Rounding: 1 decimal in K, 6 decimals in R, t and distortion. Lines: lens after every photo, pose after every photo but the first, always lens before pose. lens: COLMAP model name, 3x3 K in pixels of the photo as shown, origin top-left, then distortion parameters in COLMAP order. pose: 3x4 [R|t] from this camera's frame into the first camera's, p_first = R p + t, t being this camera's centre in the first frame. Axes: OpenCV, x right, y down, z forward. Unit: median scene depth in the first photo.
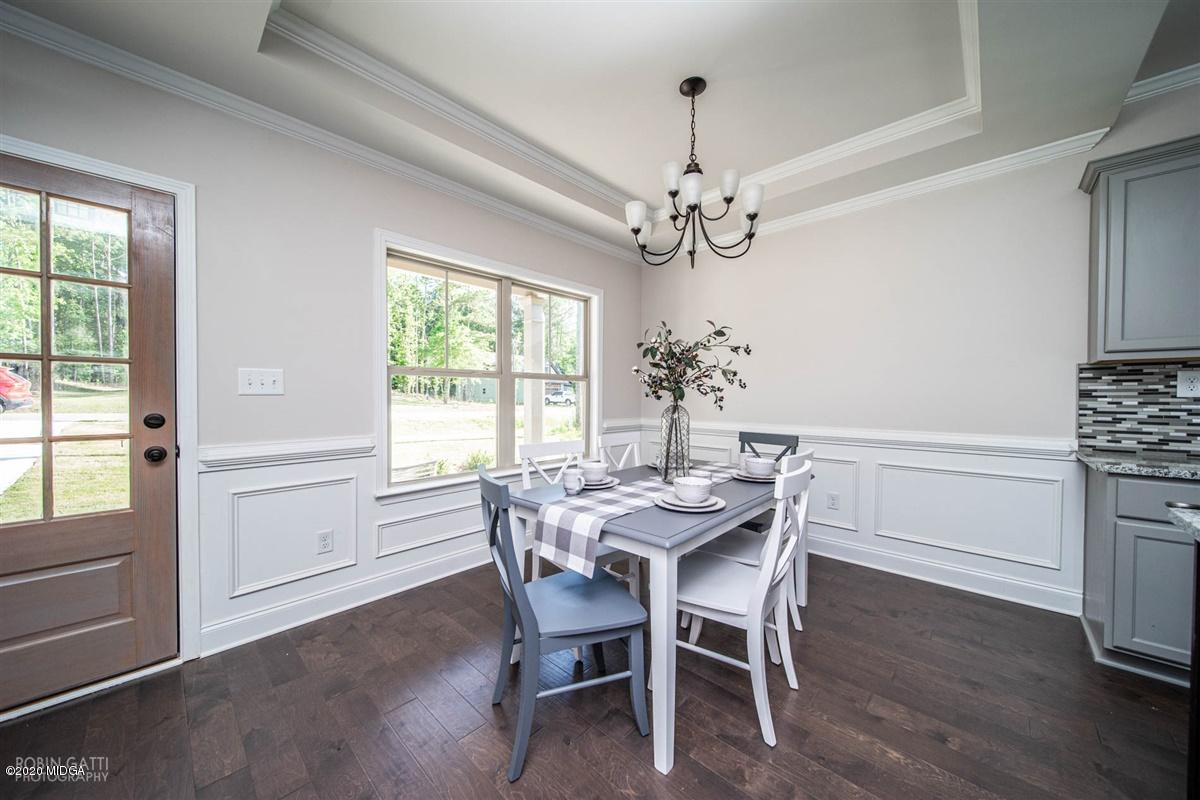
lens RADIAL K [[418.5, 0, 603.2], [0, 418.5, 400.2], [0, 0, 1]] dist [-0.000957, -0.000584]
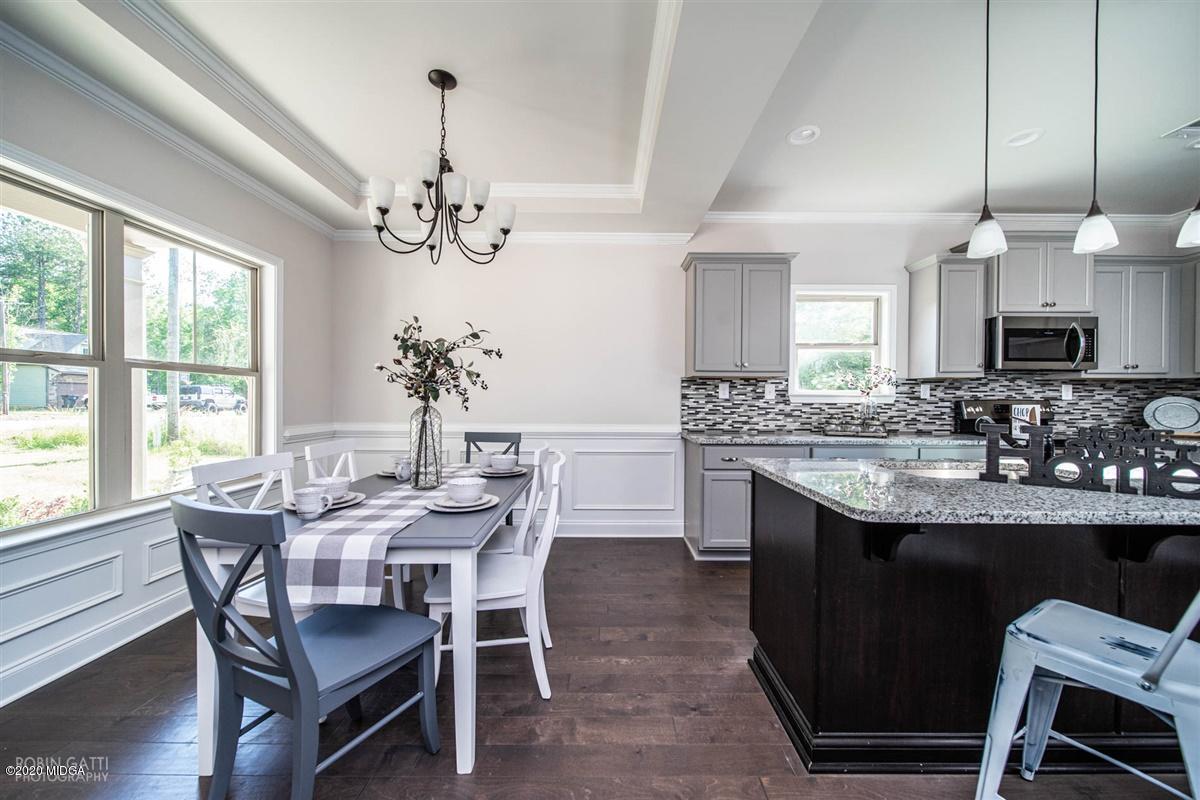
lens RADIAL K [[418.5, 0, 619.3], [0, 418.5, 400.0], [0, 0, 1]] dist [-0.000957, -0.000584]
pose [[0.726820, -0.001237, 0.686827, -0.157488], [0.003067, 0.999994, -0.001445, 0.000157], [-0.686821, 0.003157, 0.726820, 0.010709]]
